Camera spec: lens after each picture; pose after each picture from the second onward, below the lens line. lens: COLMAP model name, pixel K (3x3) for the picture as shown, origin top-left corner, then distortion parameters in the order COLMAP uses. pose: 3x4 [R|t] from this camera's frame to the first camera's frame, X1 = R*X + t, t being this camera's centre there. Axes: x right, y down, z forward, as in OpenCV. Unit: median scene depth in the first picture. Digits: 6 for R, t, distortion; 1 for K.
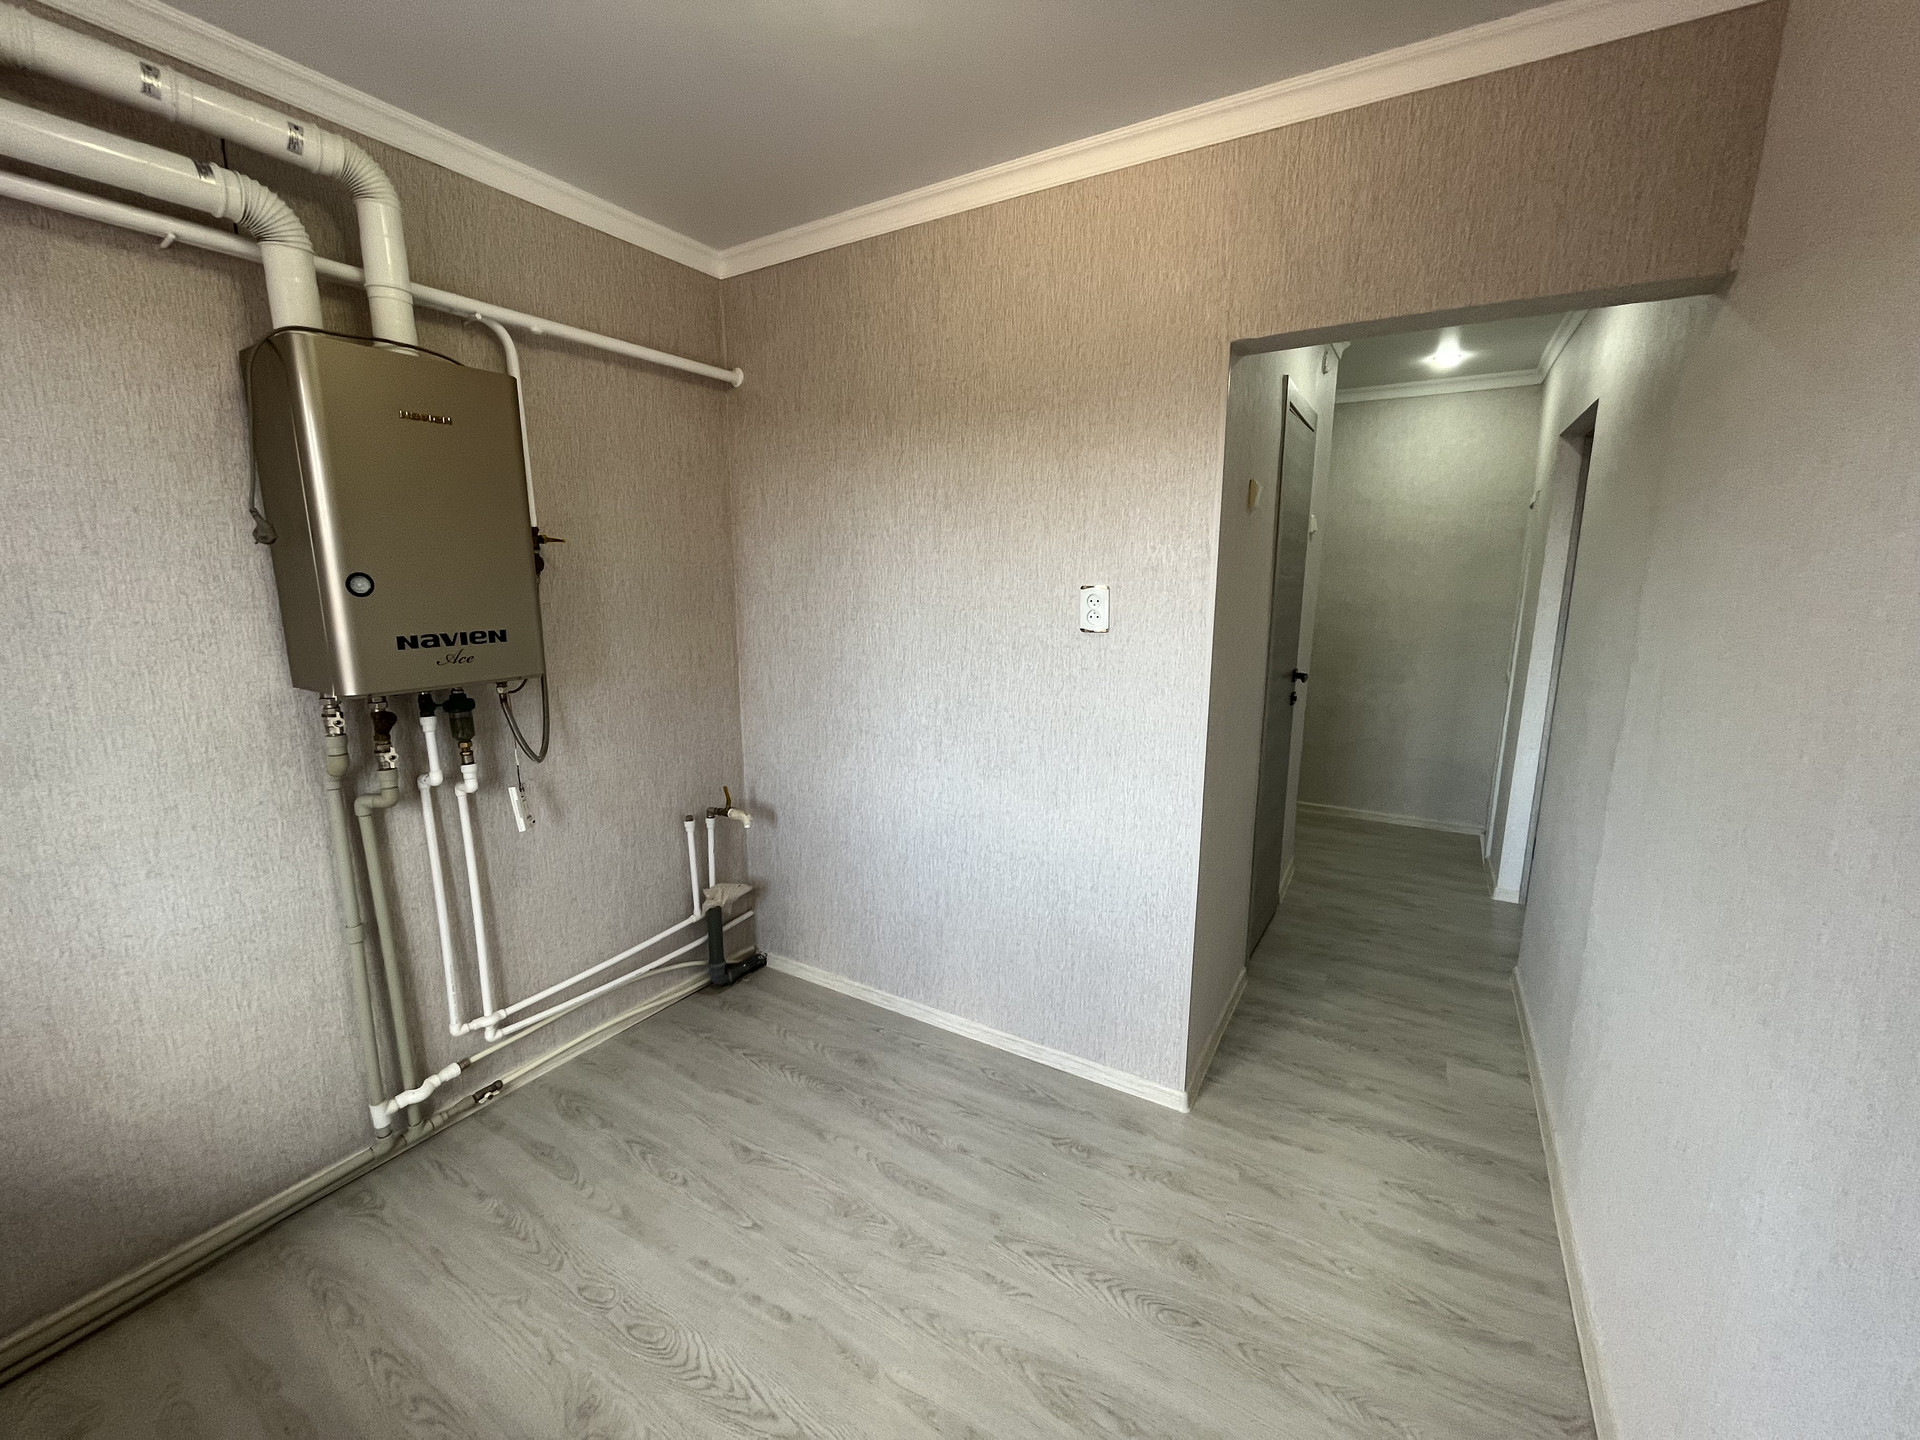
lens RADIAL K [[774.9, 0, 957.6], [0, 774.9, 716.5], [0, 0, 1]] dist [-0.002227, -0.000107]
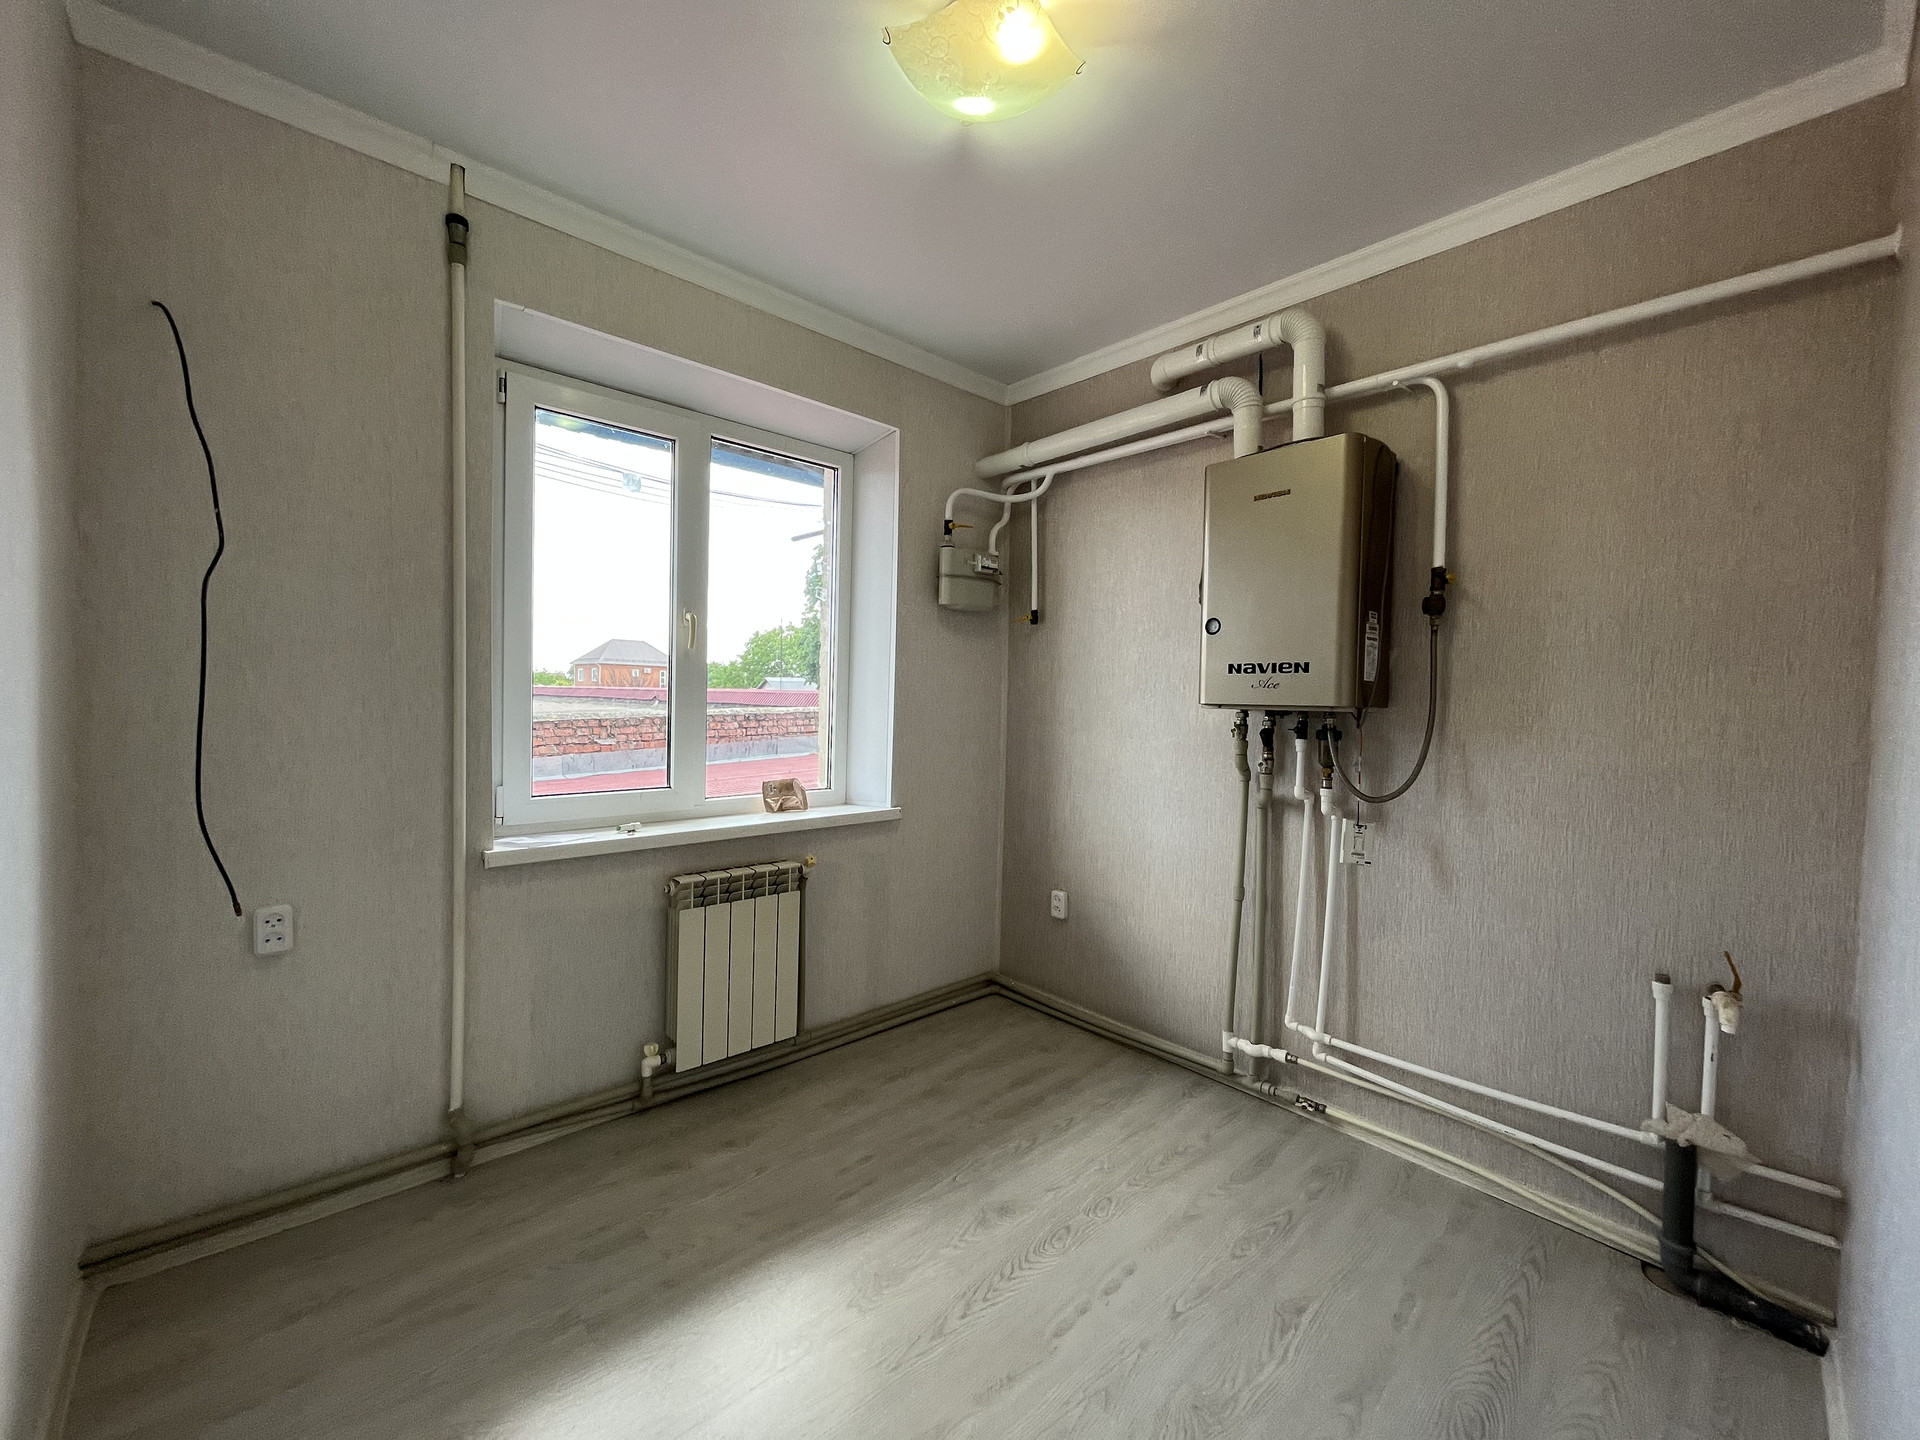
lens RADIAL K [[774.9, 0, 956.9], [0, 774.9, 715.1], [0, 0, 1]] dist [-0.002227, -0.000107]
pose [[-0.277915, 0.013170, -0.960515, 0.573459], [-0.199455, 0.977323, 0.071111, -0.014693], [0.939670, 0.211342, -0.268986, 0.770239]]
